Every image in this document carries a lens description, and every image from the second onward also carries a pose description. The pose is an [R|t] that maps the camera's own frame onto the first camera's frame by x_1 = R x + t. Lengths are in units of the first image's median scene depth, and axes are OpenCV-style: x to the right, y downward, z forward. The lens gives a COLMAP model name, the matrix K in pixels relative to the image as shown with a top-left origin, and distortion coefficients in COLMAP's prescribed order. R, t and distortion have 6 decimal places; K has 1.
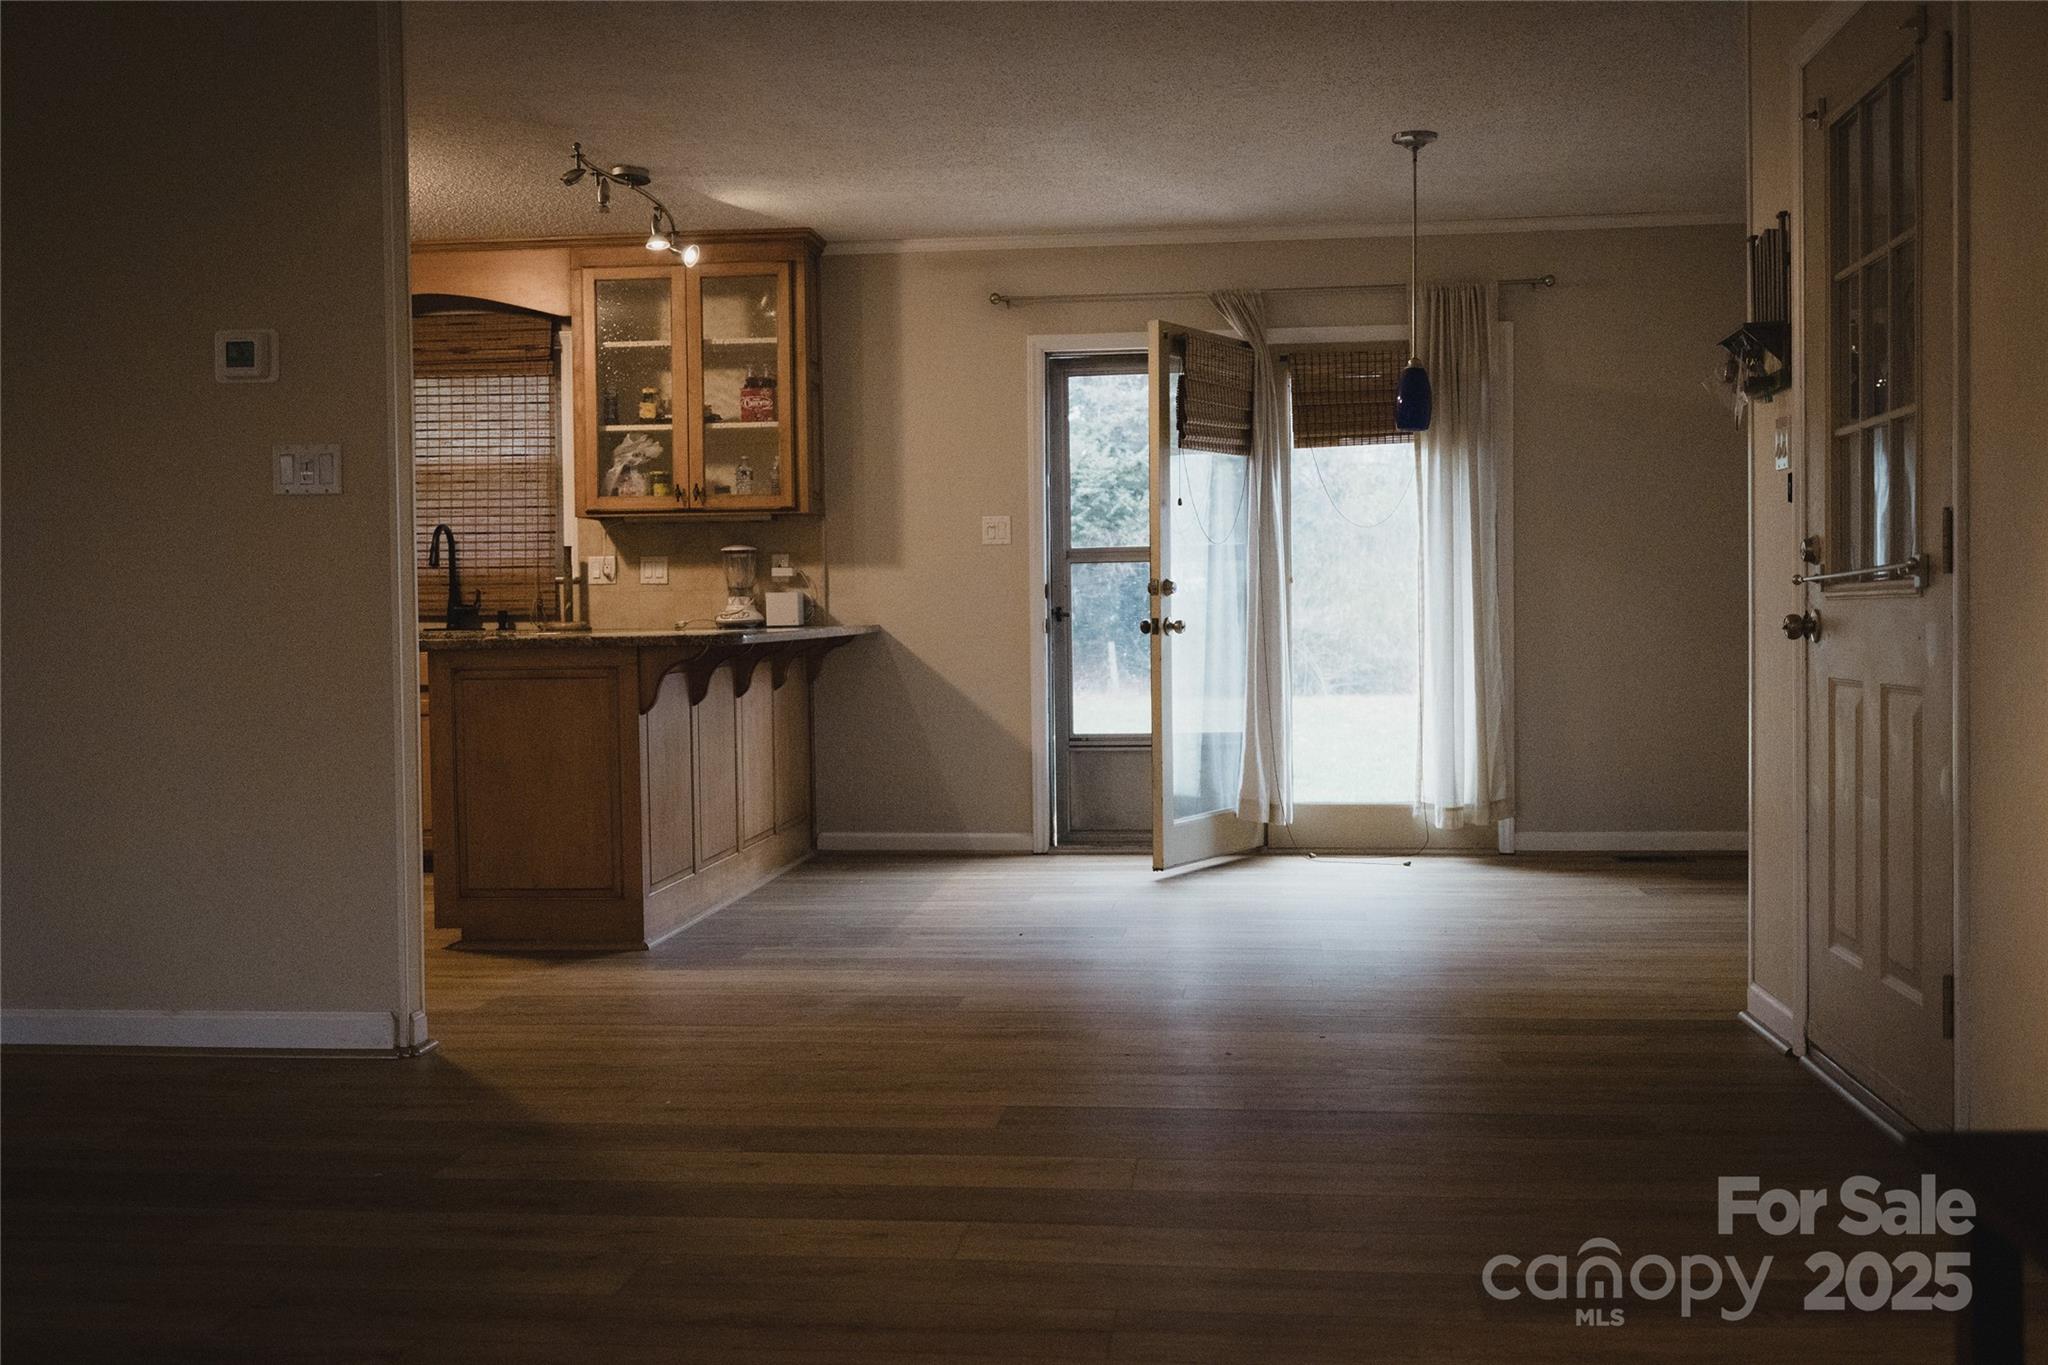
lens RADIAL K [[2123.9, 0, 1067.3], [0, 2123.9, 710.0], [0, 0, 1]] dist [-0.022932, 0.000000]
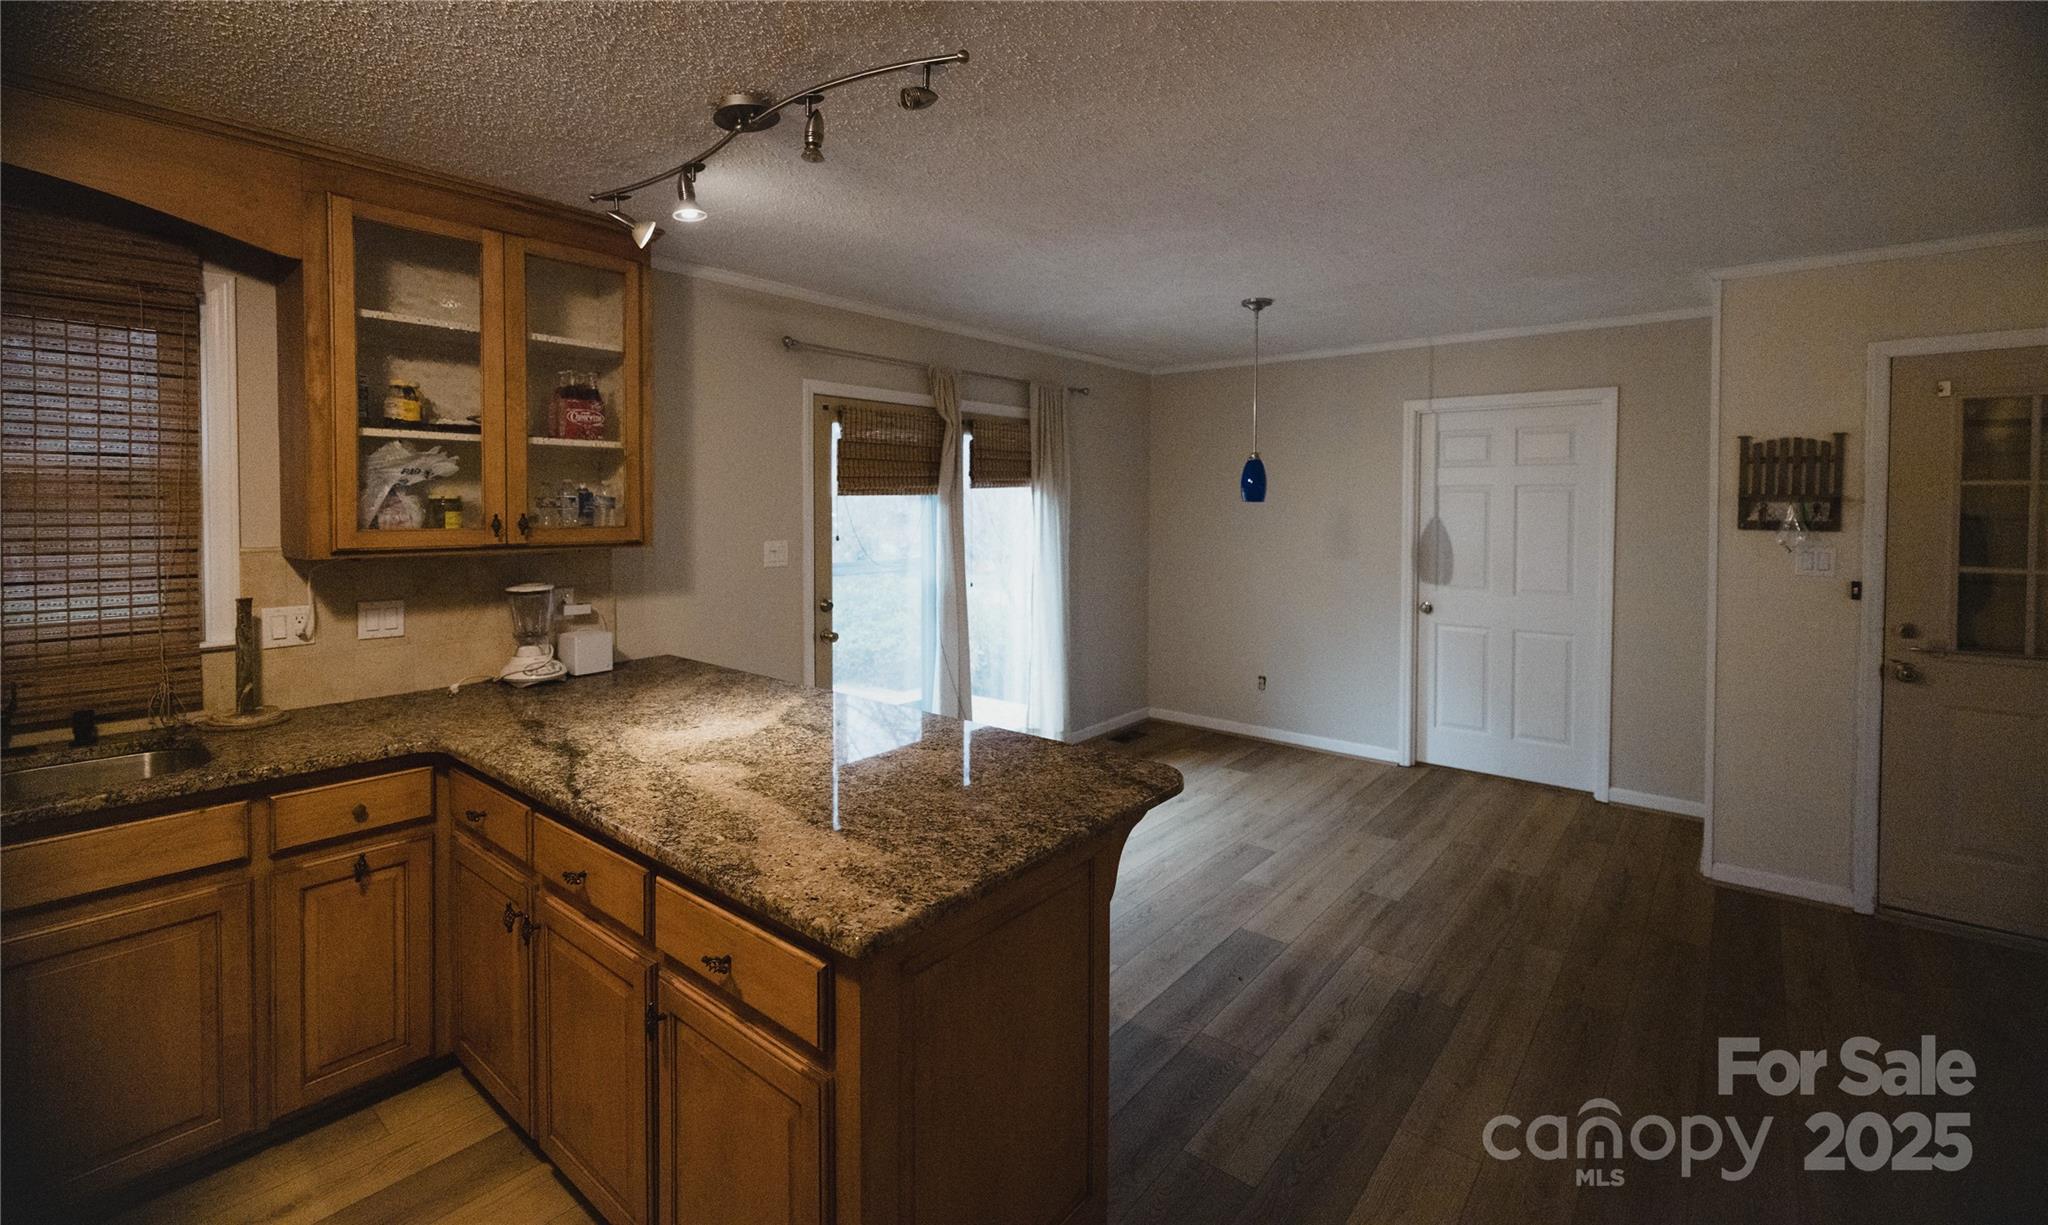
lens RADIAL K [[843.4, 0, 996.0], [0, 843.4, 516.4], [0, 0, 1]] dist [0.003312, -0.000855]
pose [[0.533461, -0.006608, 0.845799, -0.341142], [0.024591, 0.999668, -0.007700, -0.097412], [-0.845467, 0.024906, 0.533447, 0.674329]]
